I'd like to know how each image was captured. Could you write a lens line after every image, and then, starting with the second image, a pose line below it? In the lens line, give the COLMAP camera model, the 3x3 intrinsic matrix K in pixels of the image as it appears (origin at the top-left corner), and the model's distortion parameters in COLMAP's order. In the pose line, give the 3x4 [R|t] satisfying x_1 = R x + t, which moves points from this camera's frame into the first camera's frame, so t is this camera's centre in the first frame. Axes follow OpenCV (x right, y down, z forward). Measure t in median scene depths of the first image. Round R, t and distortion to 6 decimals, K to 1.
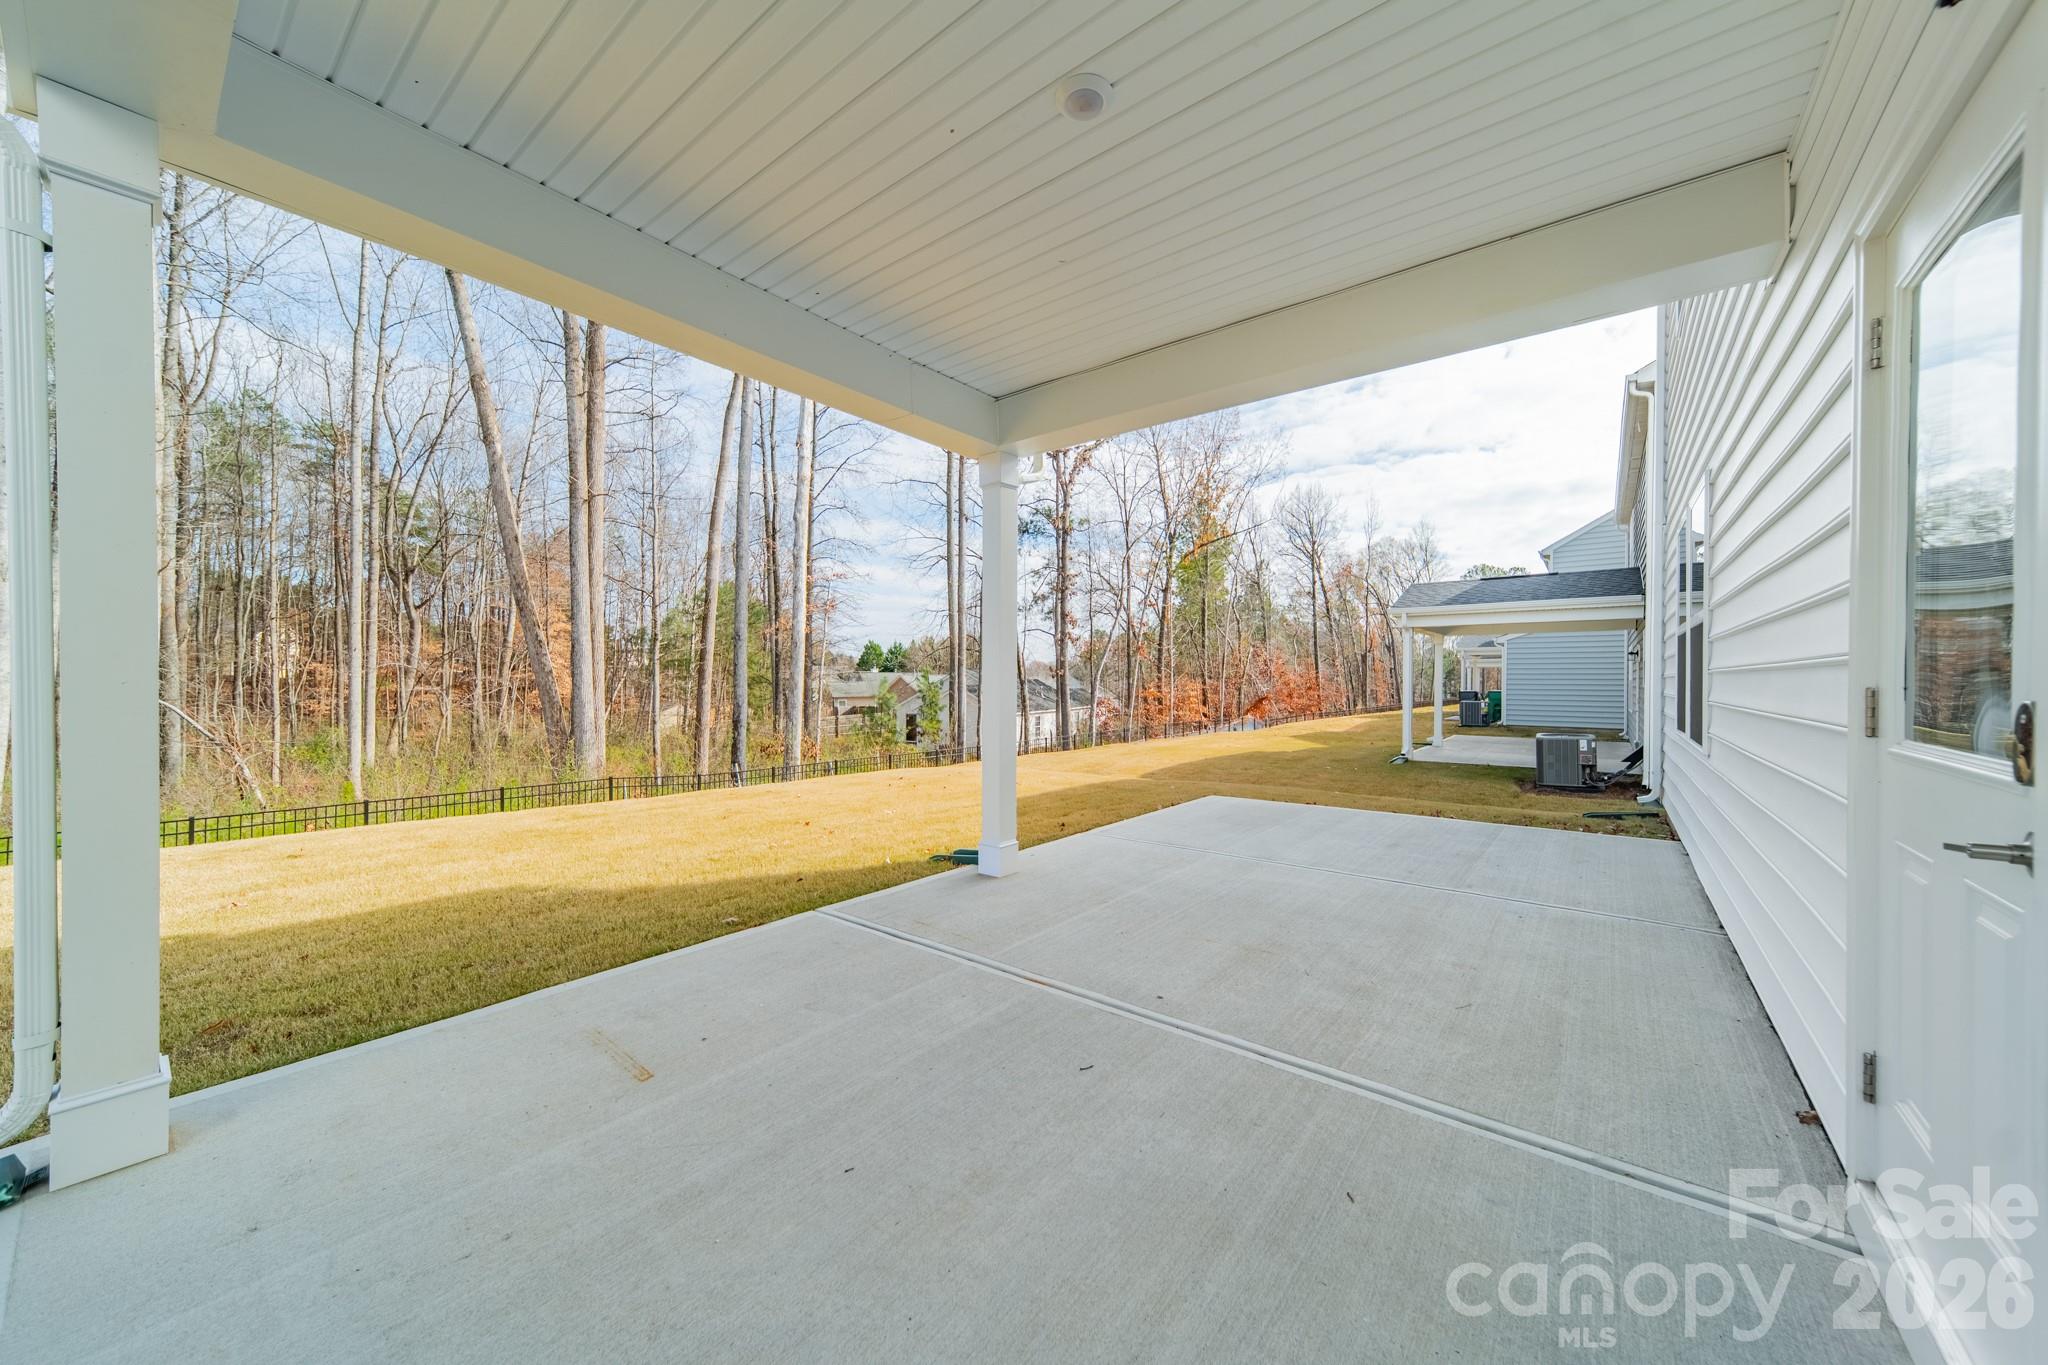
lens RADIAL K [[723.7, 0, 1036.1], [0, 723.7, 683.8], [0, 0, 1]] dist [0.001753, 0.000074]
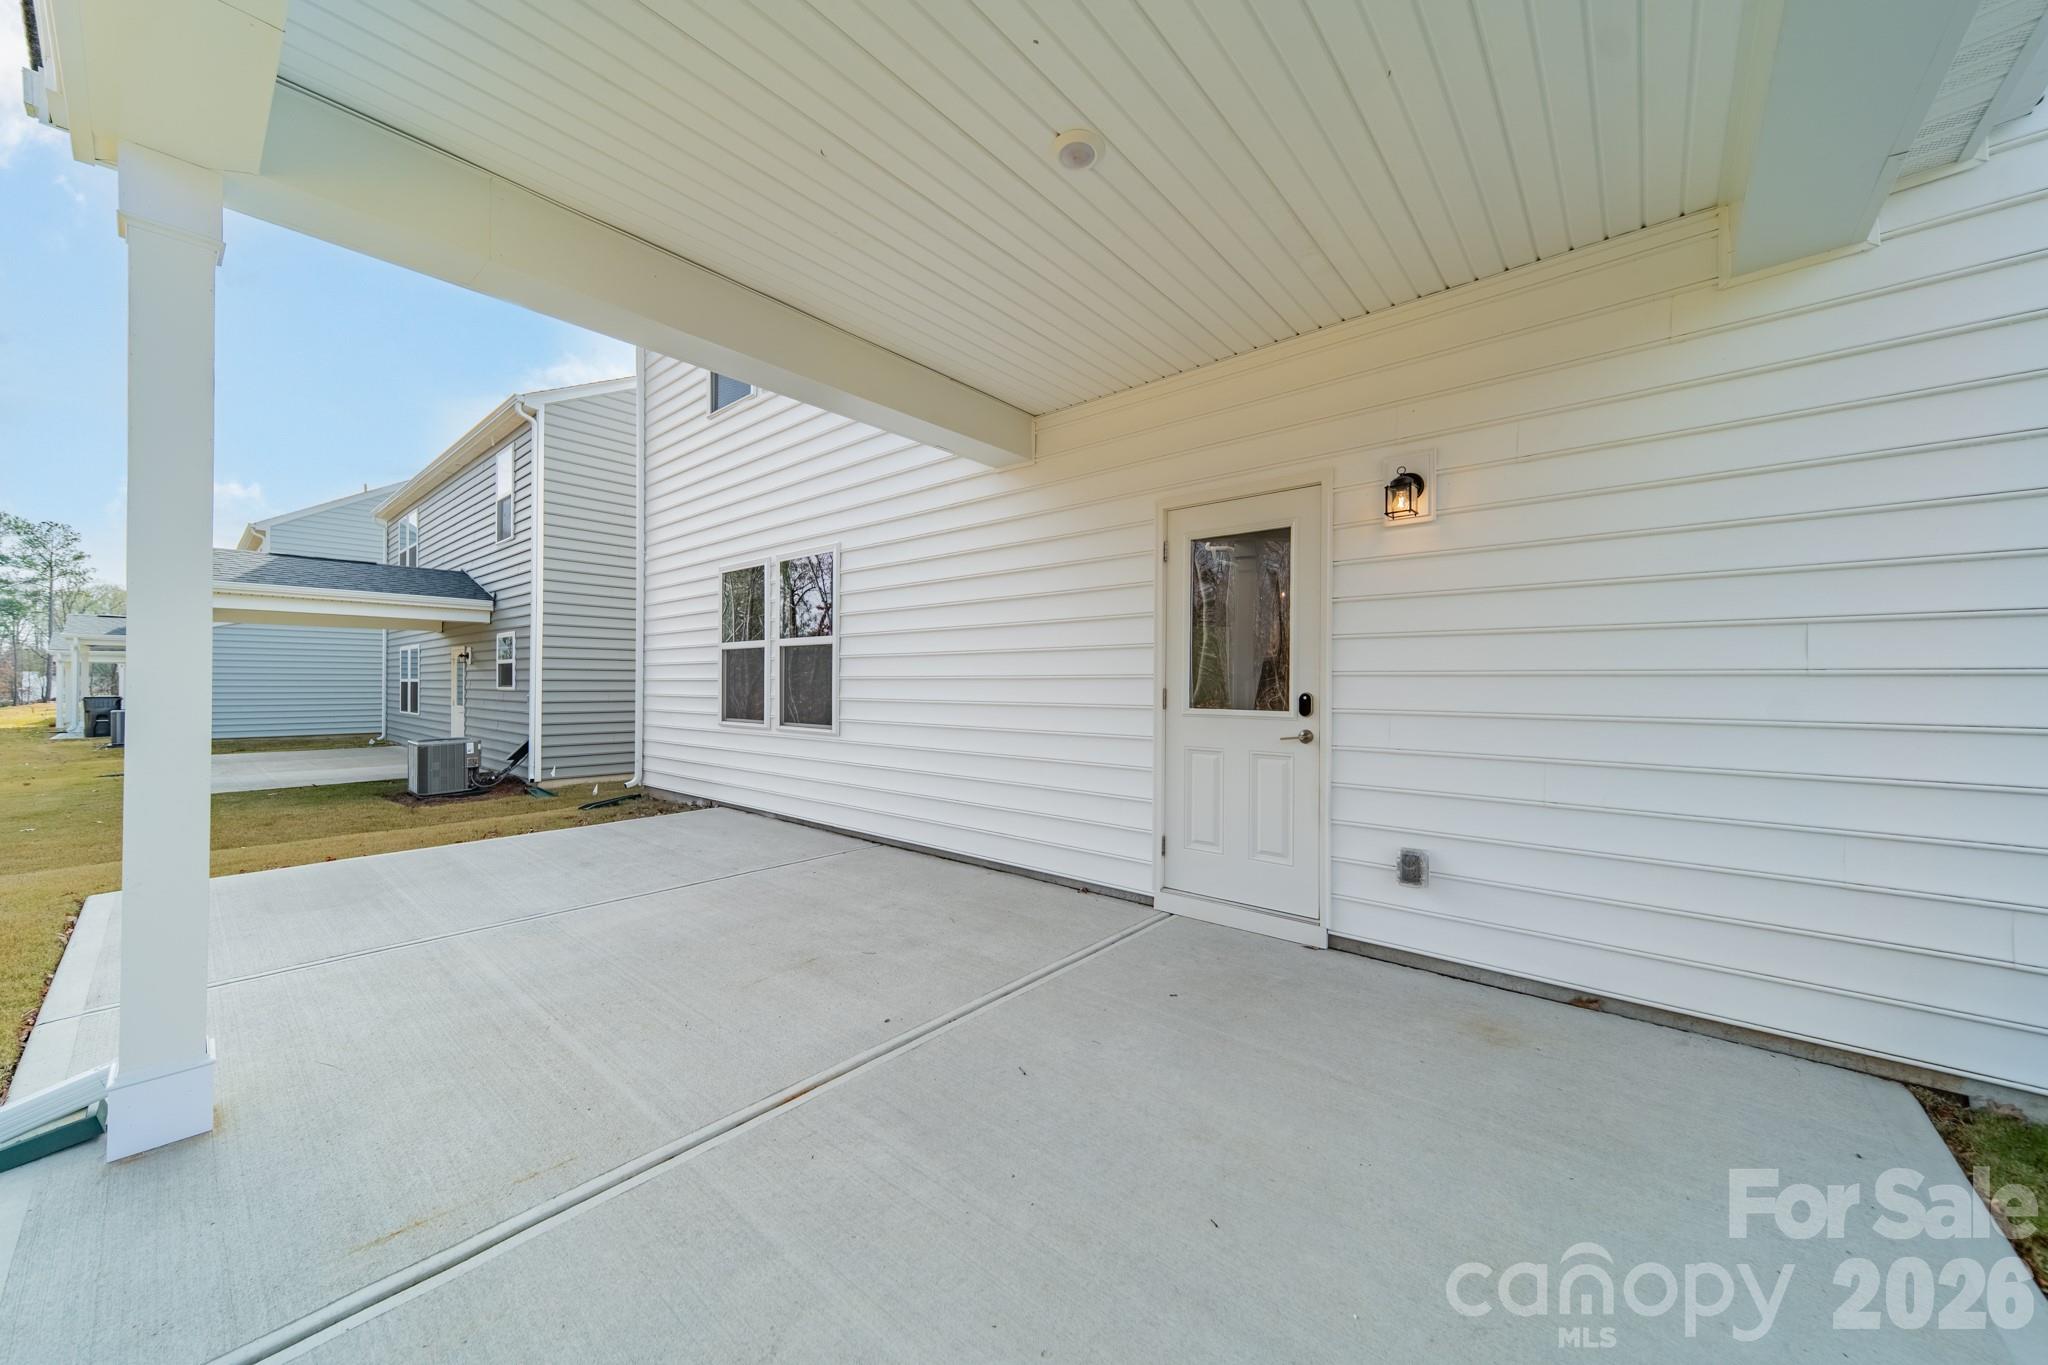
lens RADIAL K [[723.7, 0, 1030.4], [0, 723.7, 683.6], [0, 0, 1]] dist [0.001753, 0.000074]
pose [[0.041348, -0.001357, 0.999144, -0.625236], [0.002173, 0.999997, 0.001268, -0.007644], [-0.999142, 0.002119, 0.041351, 0.630264]]
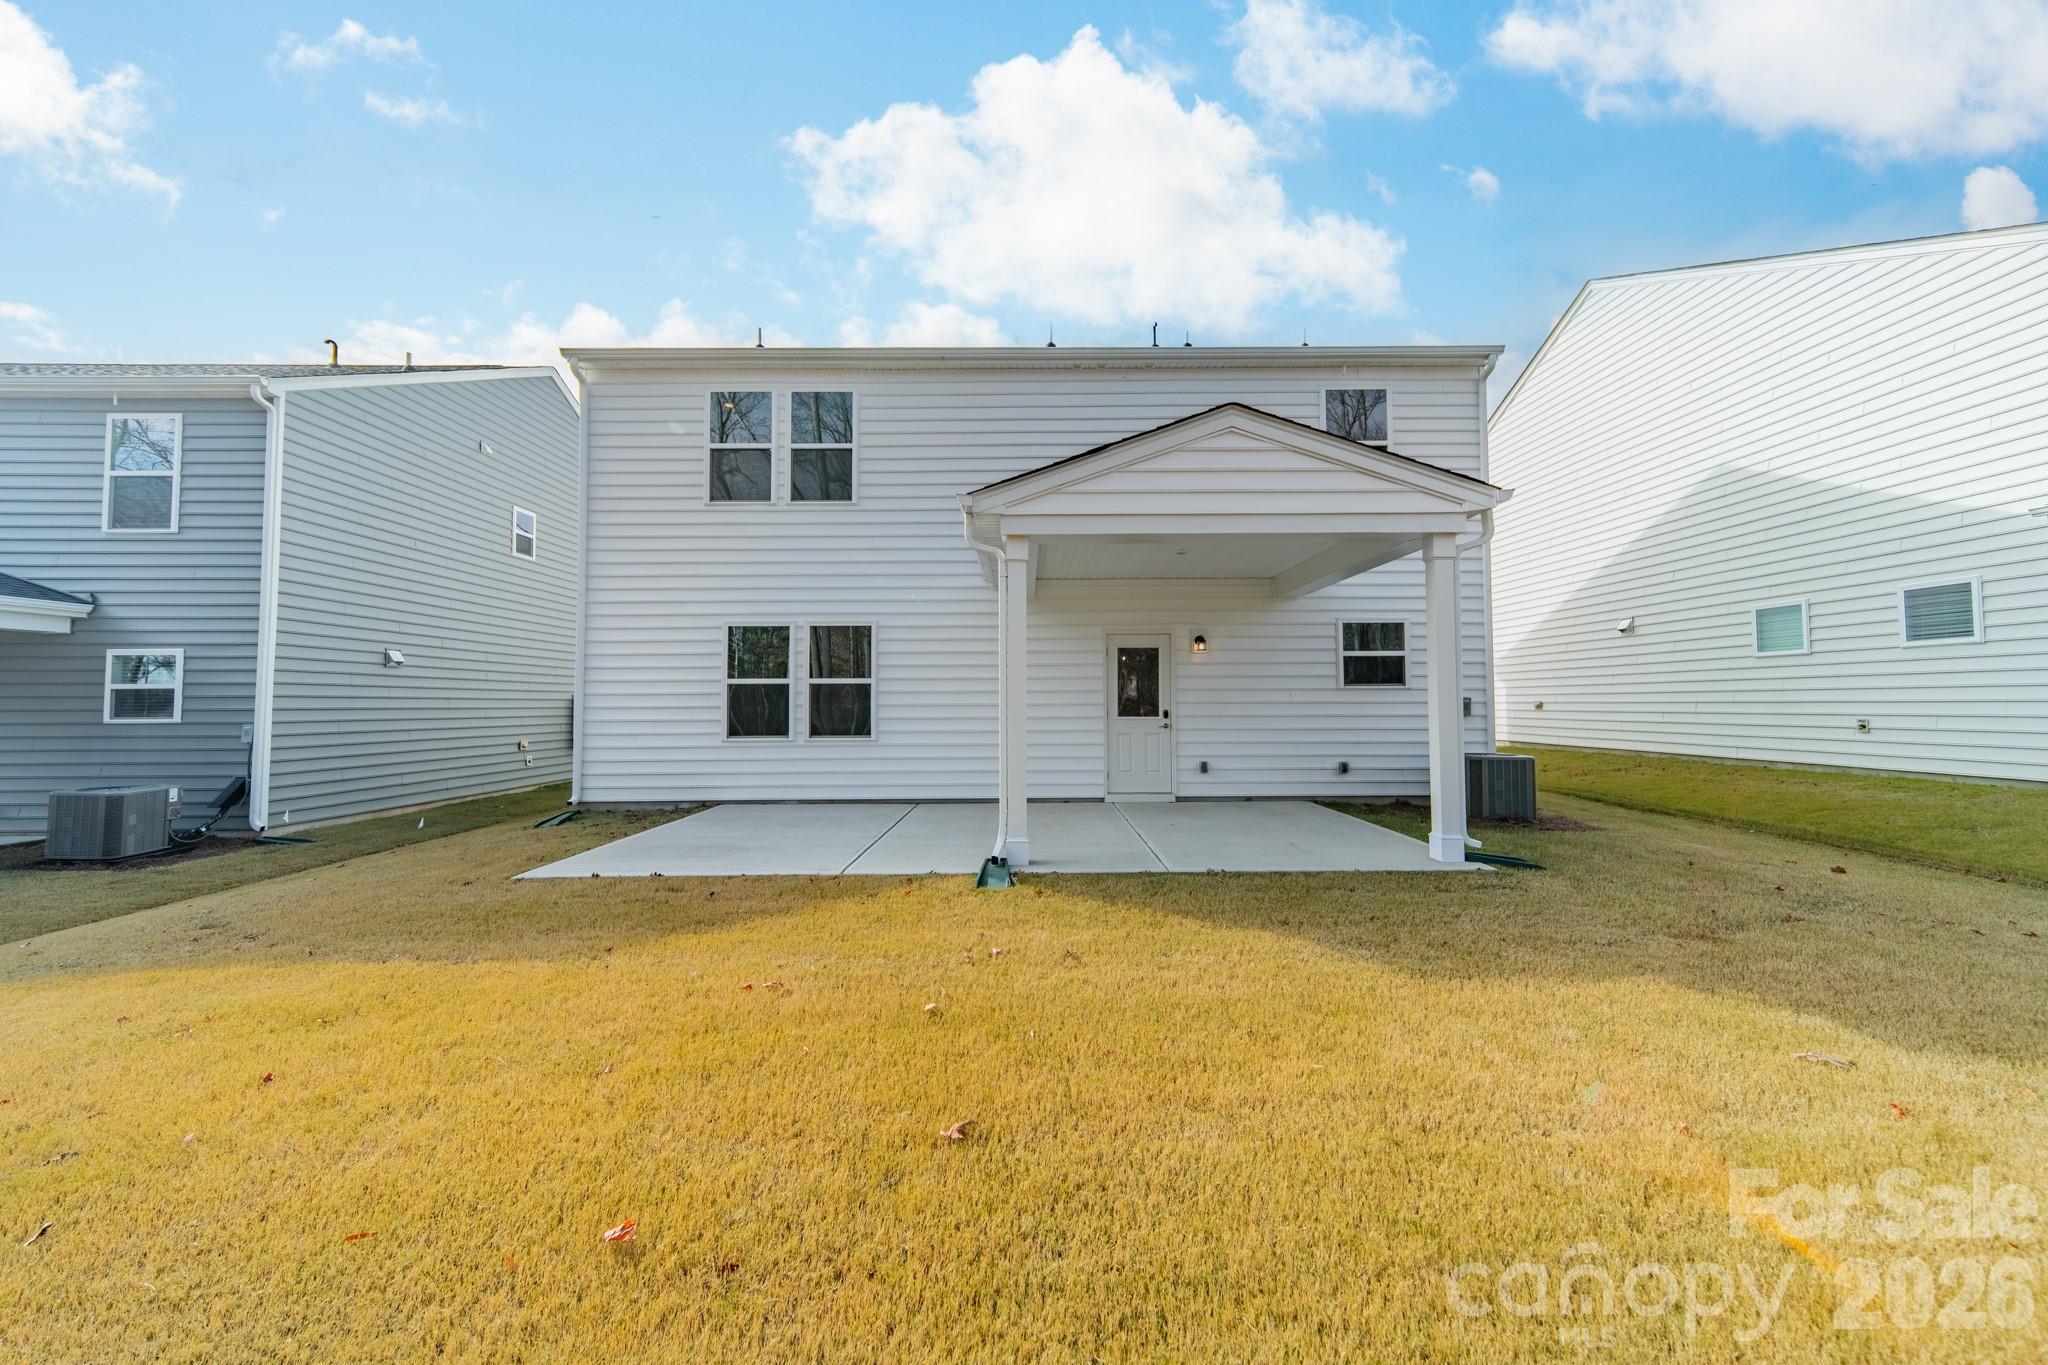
lens RADIAL K [[723.7, 0, 1024.4], [0, 723.7, 676.3], [0, 0, 1]] dist [0.001753, 0.000074]
pose [[-0.619398, 0.027979, 0.784578, -1.429150], [0.008606, 0.999547, -0.028851, -0.044886], [-0.785030, -0.011118, -0.619358, 2.419633]]
